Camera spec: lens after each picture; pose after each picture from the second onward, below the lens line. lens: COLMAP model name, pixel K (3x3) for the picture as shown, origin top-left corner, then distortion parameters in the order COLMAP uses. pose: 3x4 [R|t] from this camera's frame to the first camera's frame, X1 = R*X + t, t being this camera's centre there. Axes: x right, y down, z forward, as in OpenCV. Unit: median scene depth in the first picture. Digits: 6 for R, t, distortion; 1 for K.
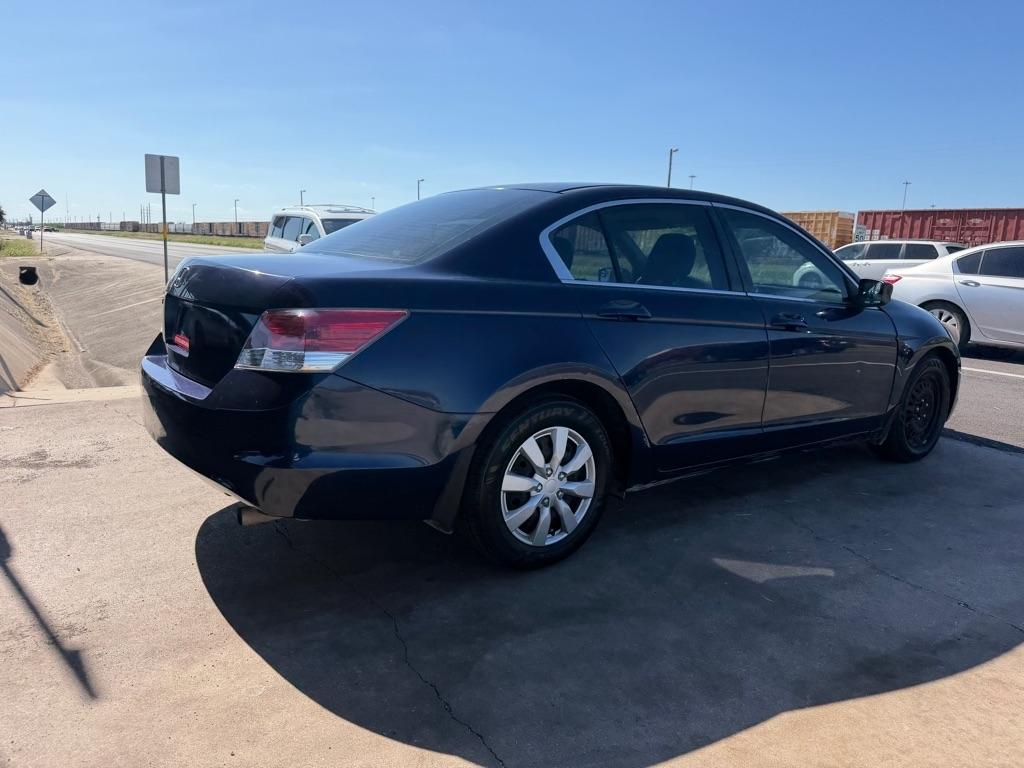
lens RADIAL K [[722.5, 0, 520.4], [0, 722.5, 383.9], [0, 0, 1]] dist [0.033721, -0.049139]
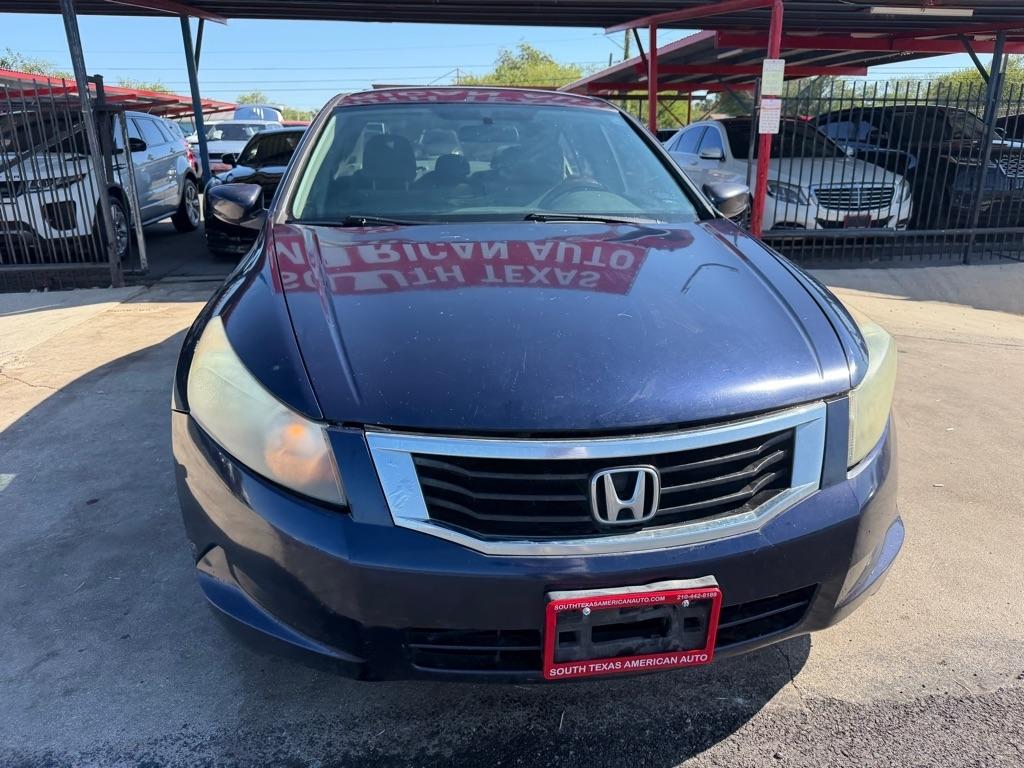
lens RADIAL K [[722.5, 0, 518.6], [0, 722.5, 375.9], [0, 0, 1]] dist [0.033721, -0.049139]
pose [[-0.445107, 0.231796, -0.864957, 1.405192], [-0.176520, 0.924252, 0.338524, -0.356695], [0.877907, 0.303362, -0.370475, 2.134241]]
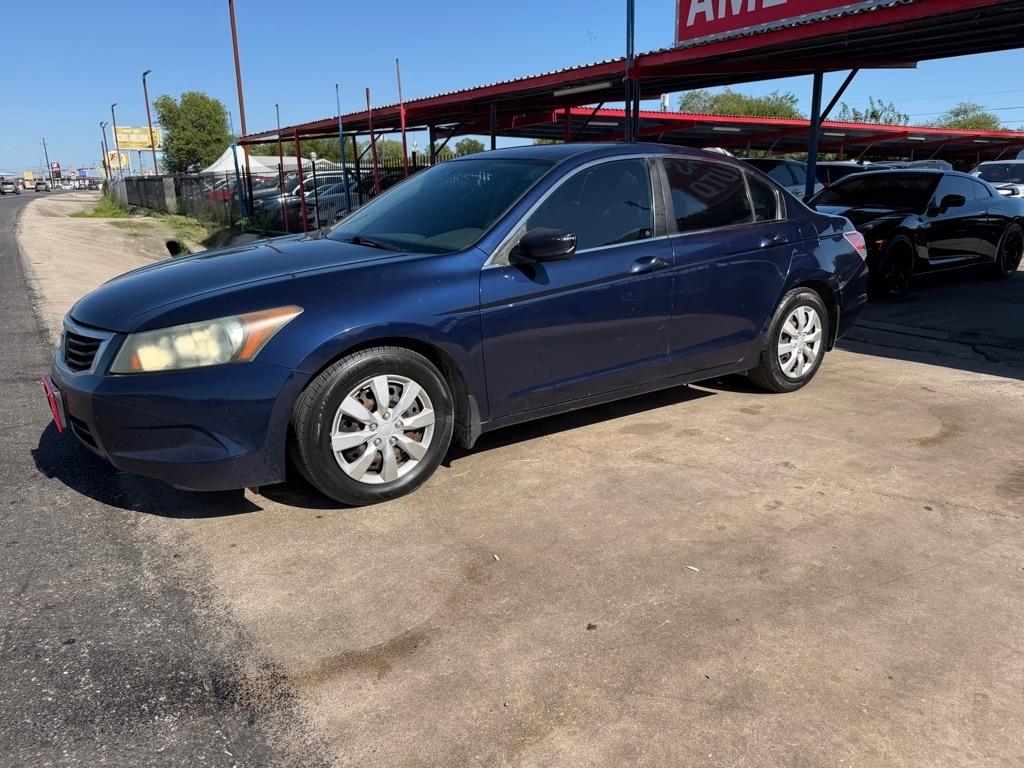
lens RADIAL K [[722.5, 0, 521.1], [0, 722.5, 386.7], [0, 0, 1]] dist [0.033721, -0.049139]
pose [[-0.999116, -0.038625, -0.016571, 0.309843], [-0.041990, 0.900097, 0.433661, -0.578248], [-0.001835, 0.433974, -0.900924, 3.048766]]
